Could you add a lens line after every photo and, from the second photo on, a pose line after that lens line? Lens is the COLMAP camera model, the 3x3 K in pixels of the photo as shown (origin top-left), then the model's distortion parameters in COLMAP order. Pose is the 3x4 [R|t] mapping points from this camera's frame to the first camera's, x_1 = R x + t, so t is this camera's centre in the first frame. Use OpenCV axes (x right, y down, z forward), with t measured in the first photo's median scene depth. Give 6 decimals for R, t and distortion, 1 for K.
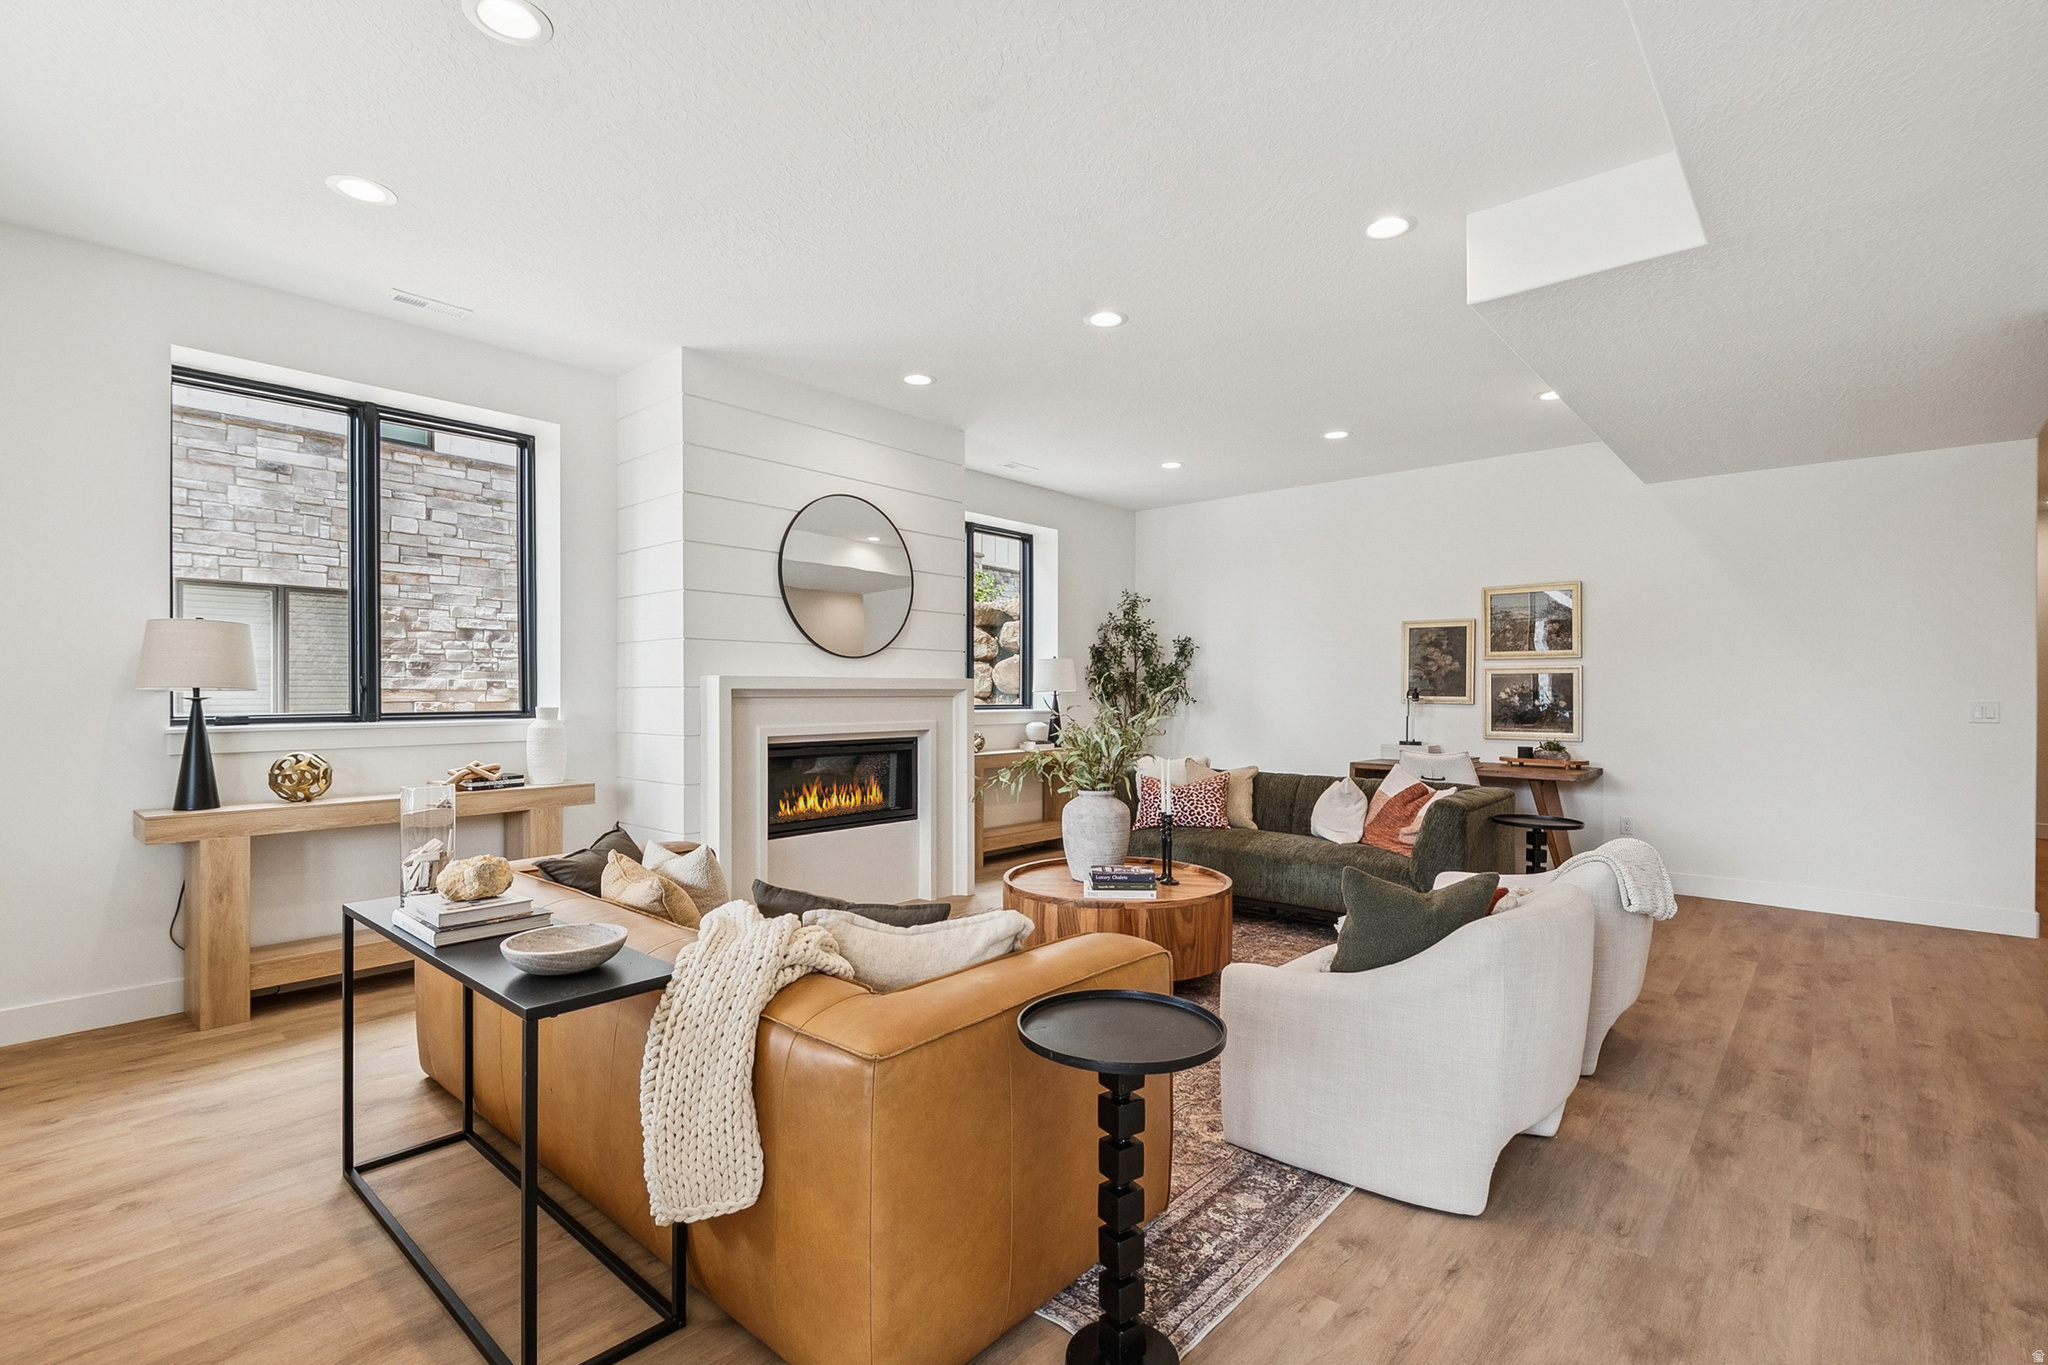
lens RADIAL K [[935.9, 0, 1031.8], [0, 935.9, 688.6], [0, 0, 1]] dist [0.005247, -0.008641]
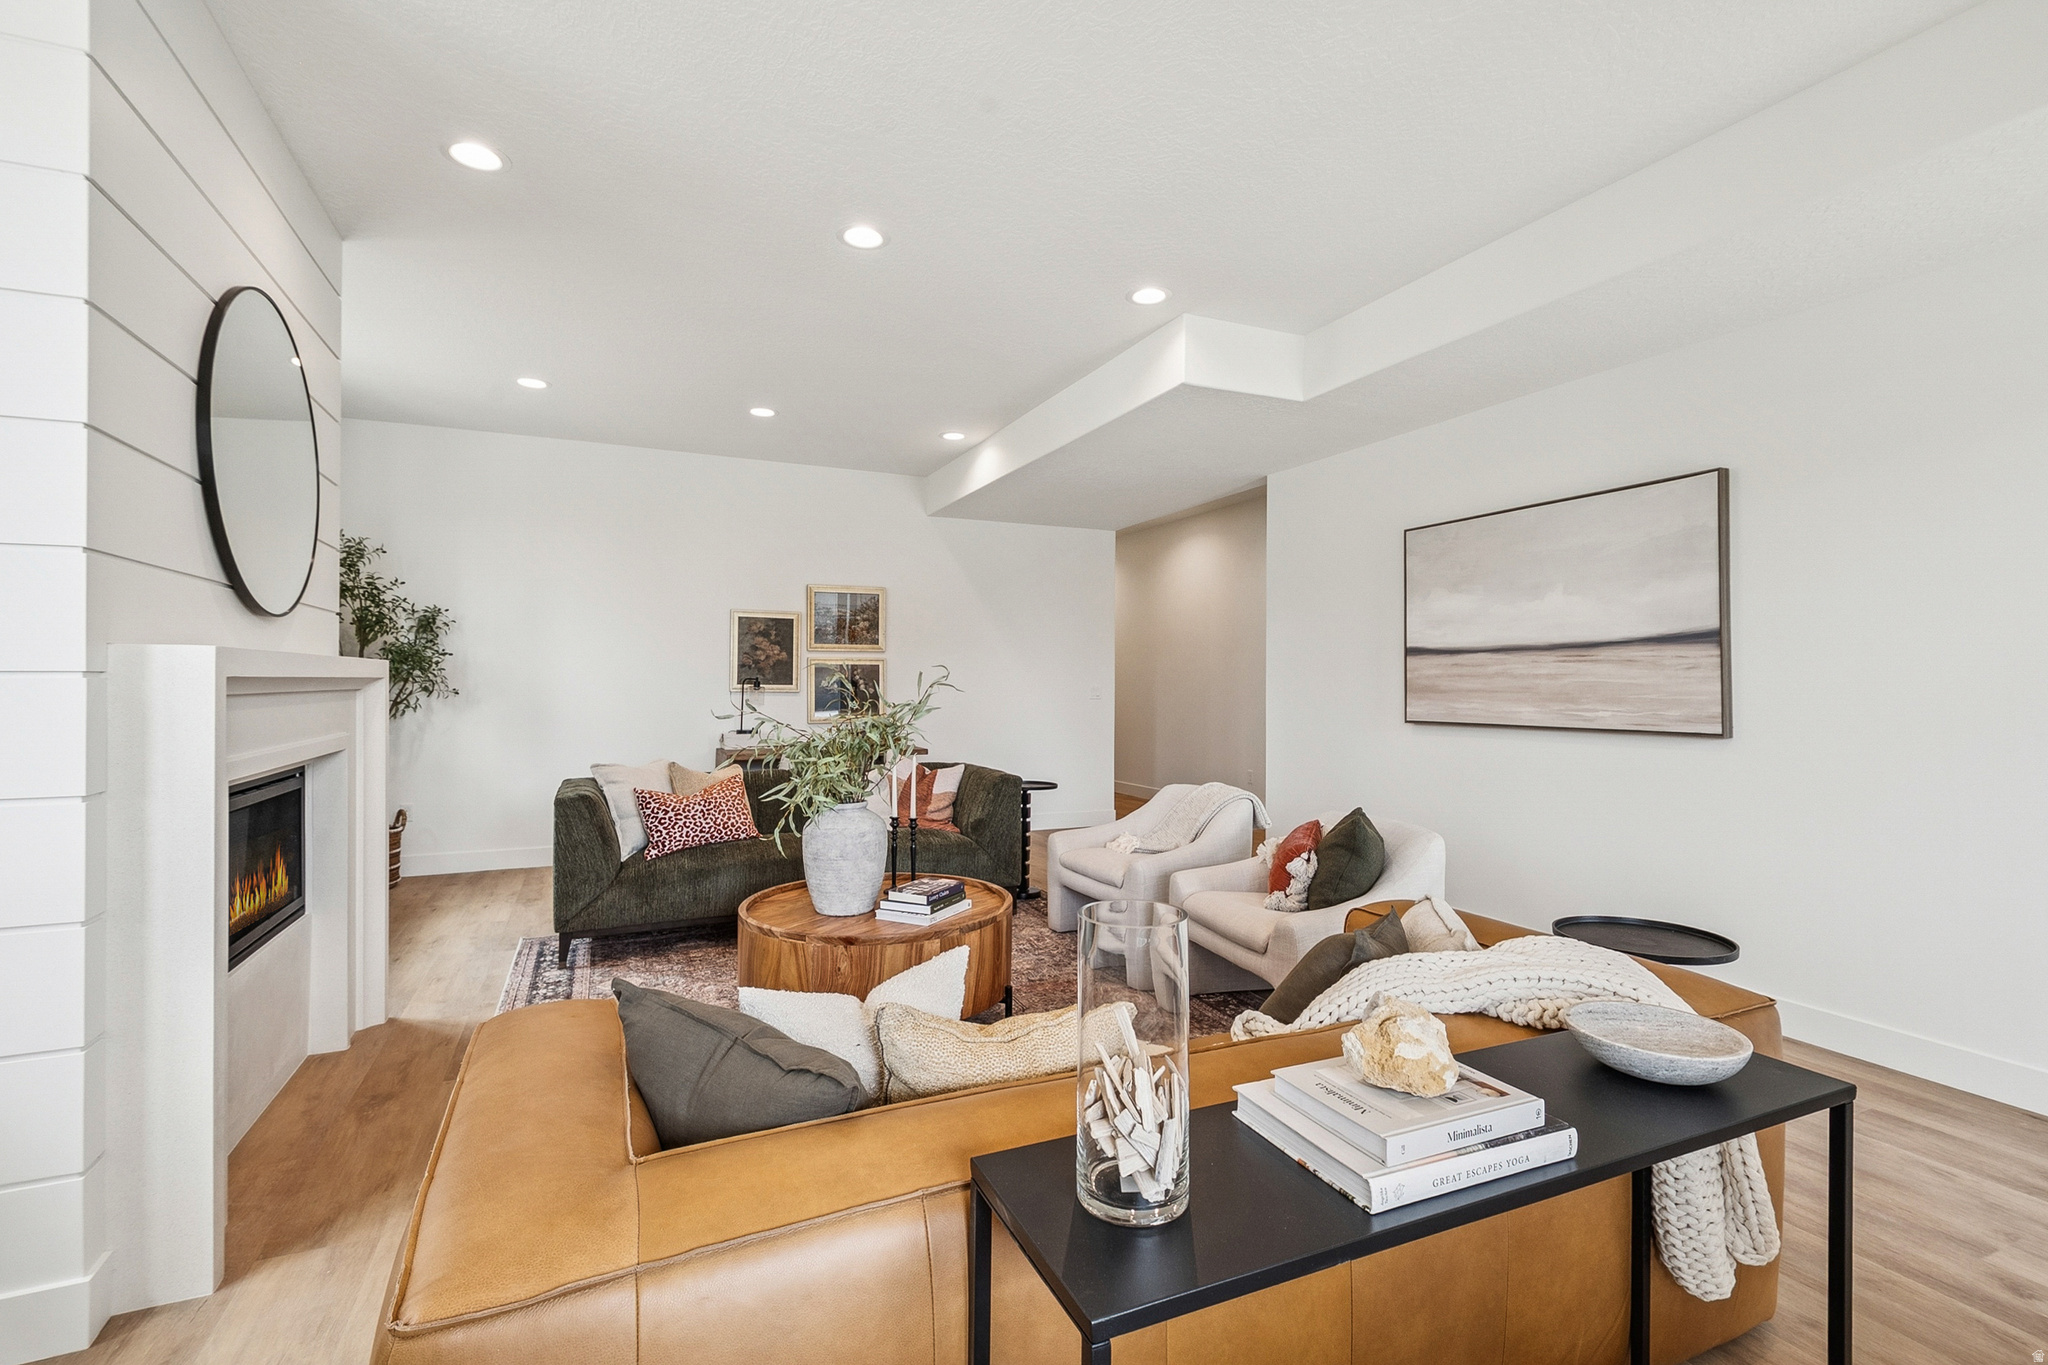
lens RADIAL K [[935.9, 0, 1013.0], [0, 935.9, 677.1], [0, 0, 1]] dist [0.005247, -0.008641]
pose [[0.387169, -0.000828, 0.922008, -0.424120], [-0.000275, 0.999999, 0.001013, -0.001680], [-0.922009, -0.000645, 0.387169, 0.368532]]
